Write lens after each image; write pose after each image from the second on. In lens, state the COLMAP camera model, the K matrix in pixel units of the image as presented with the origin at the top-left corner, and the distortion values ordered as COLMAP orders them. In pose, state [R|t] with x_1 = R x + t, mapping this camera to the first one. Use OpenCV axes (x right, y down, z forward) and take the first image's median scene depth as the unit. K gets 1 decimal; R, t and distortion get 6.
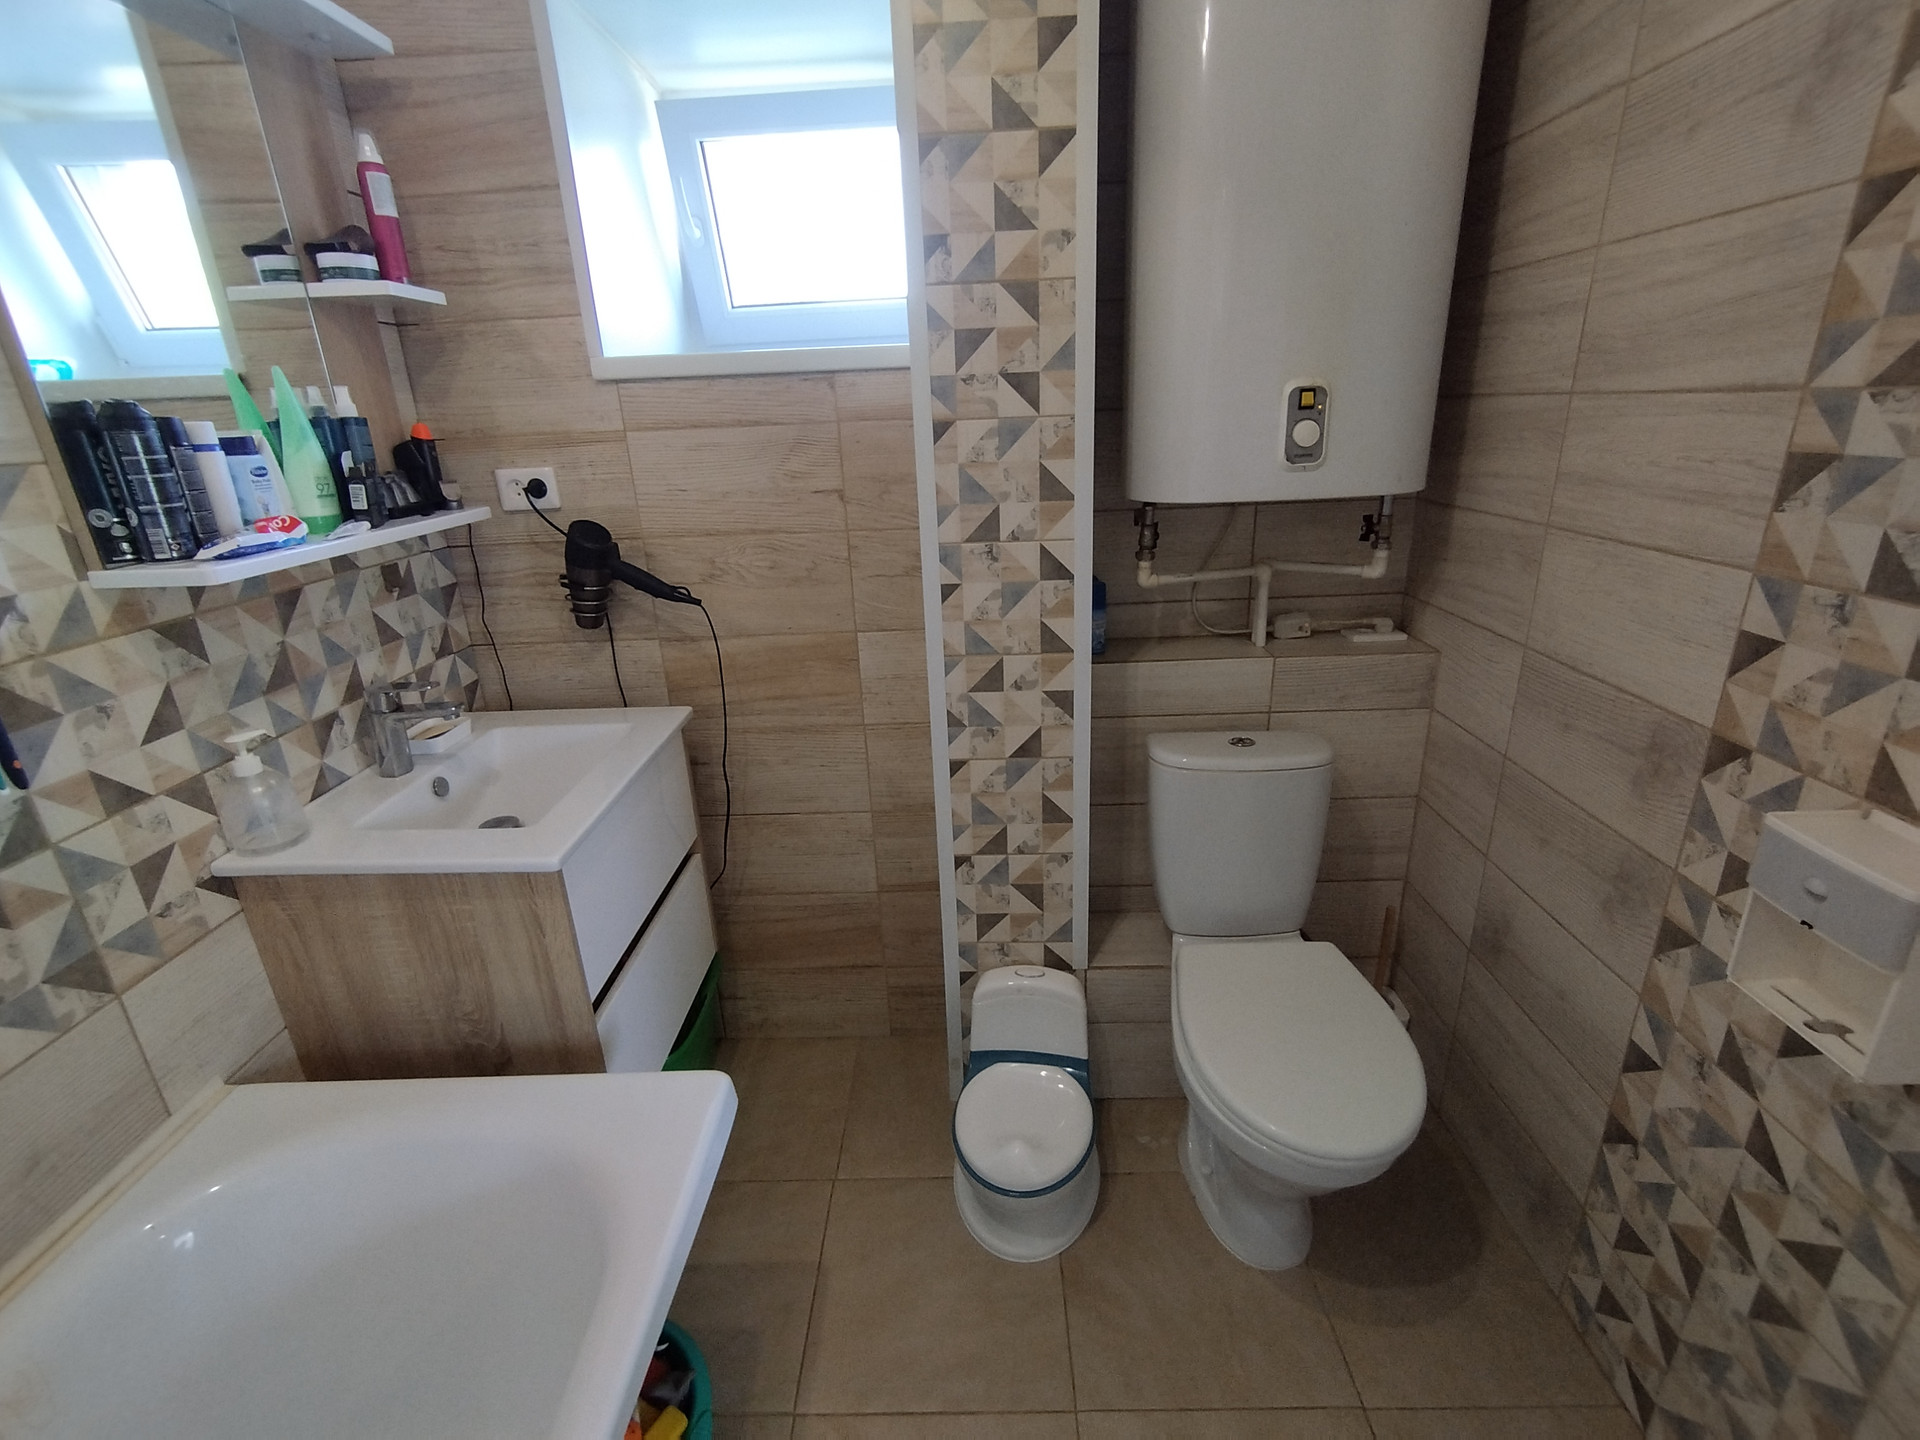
lens RADIAL K [[868.4, 0, 960.0], [0, 868.4, 715.4], [0, 0, 1]] dist [-0.001433, -0.001278]
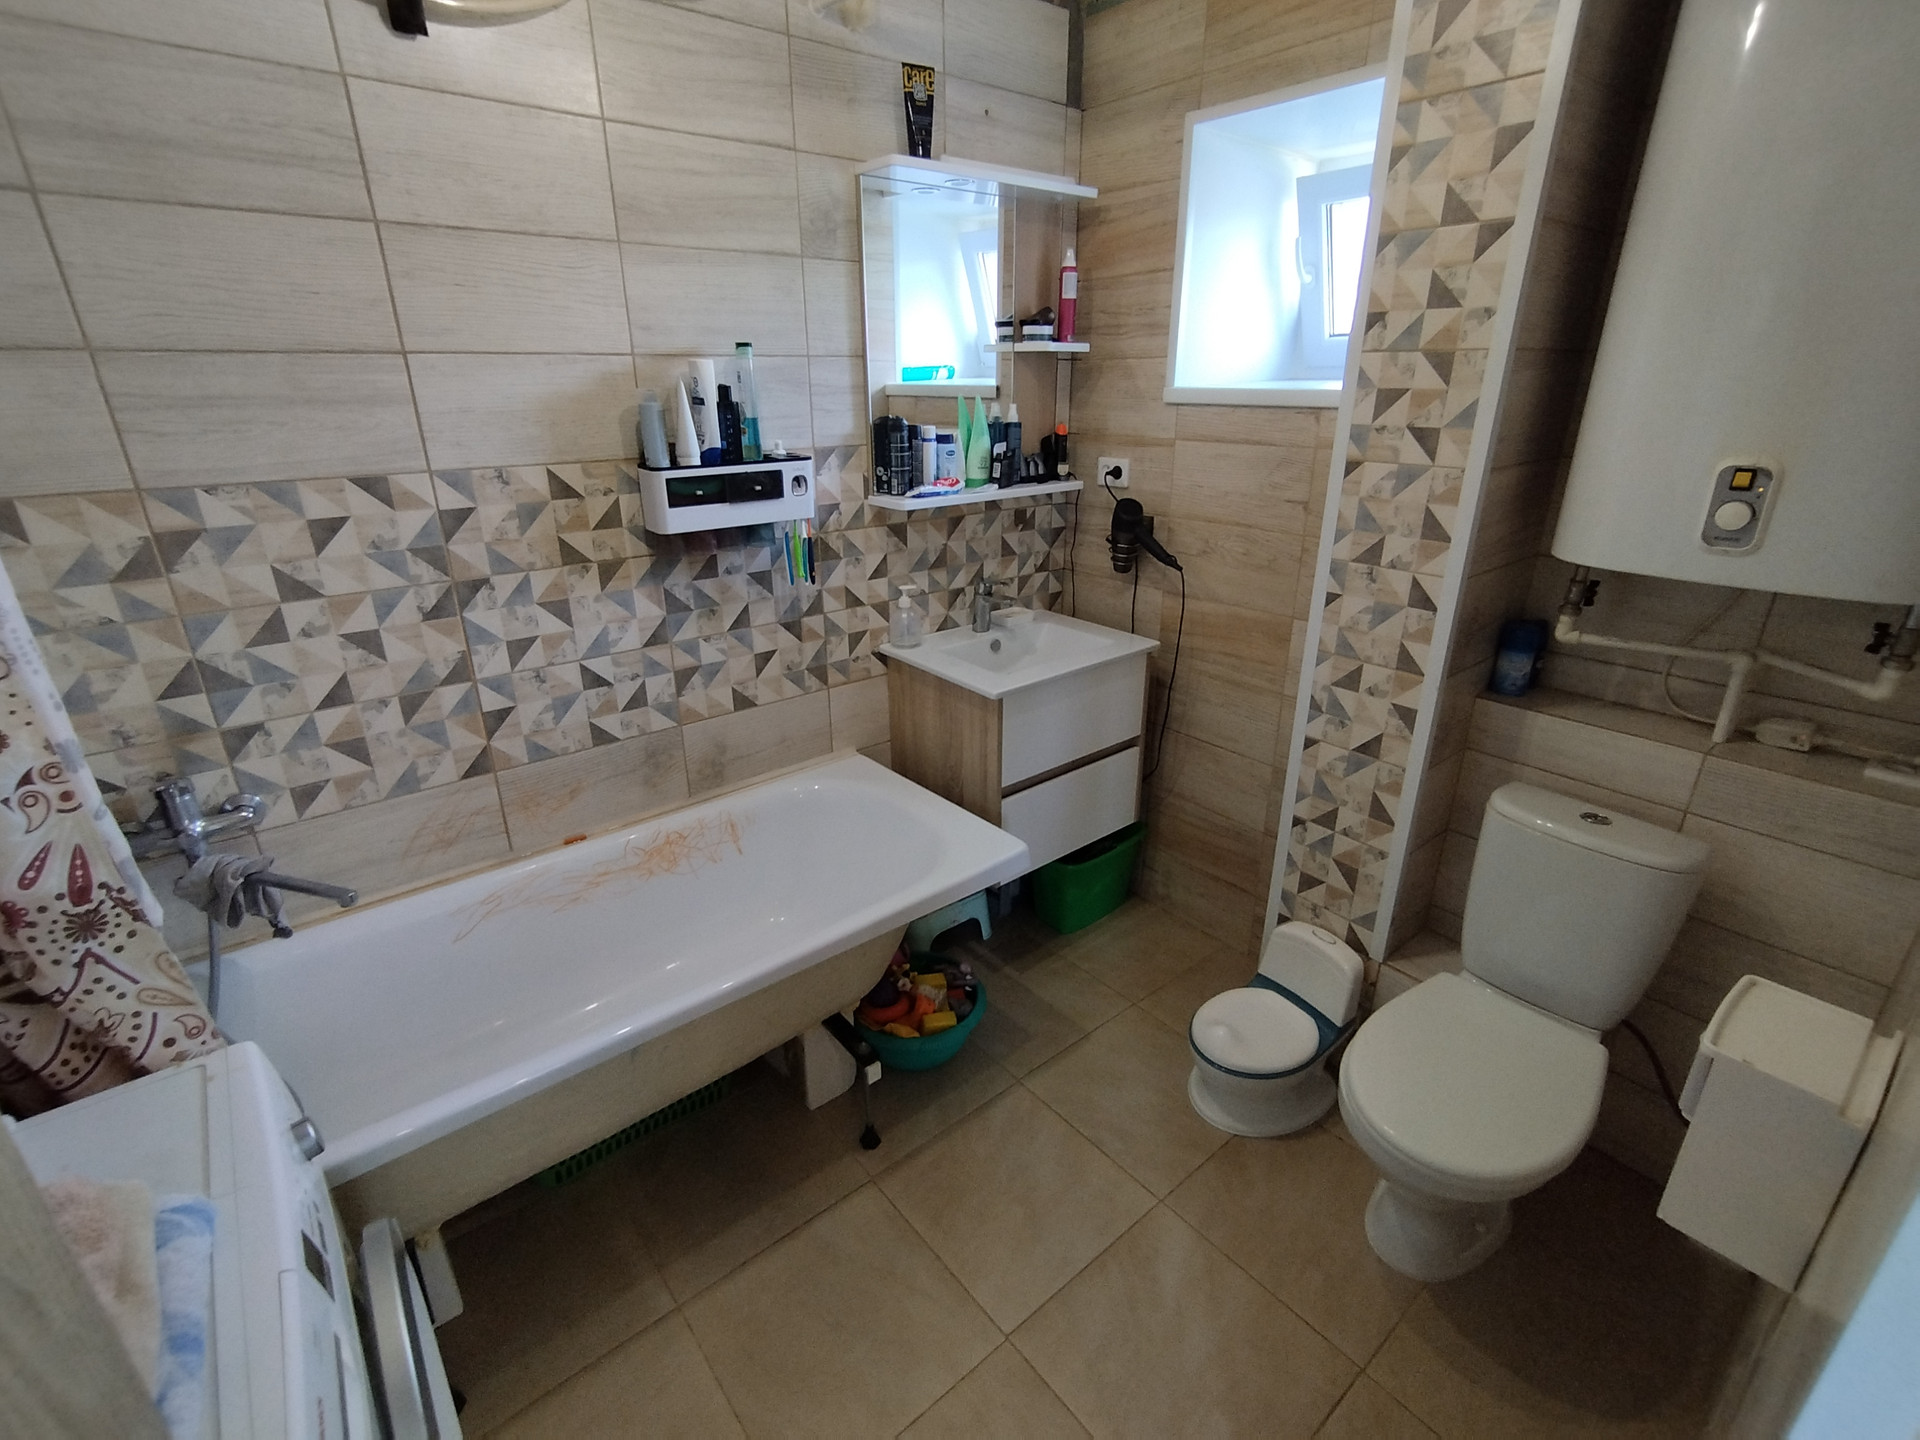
lens RADIAL K [[873.5, 0, 962.4], [0, 873.5, 724.3], [0, 0, 1]] dist [-0.015938, 0.007518]
pose [[0.648517, 0.315746, -0.692626, 0.561029], [-0.276133, 0.945516, 0.172483, -0.045163], [0.709350, 0.079398, 0.700370, -0.209480]]
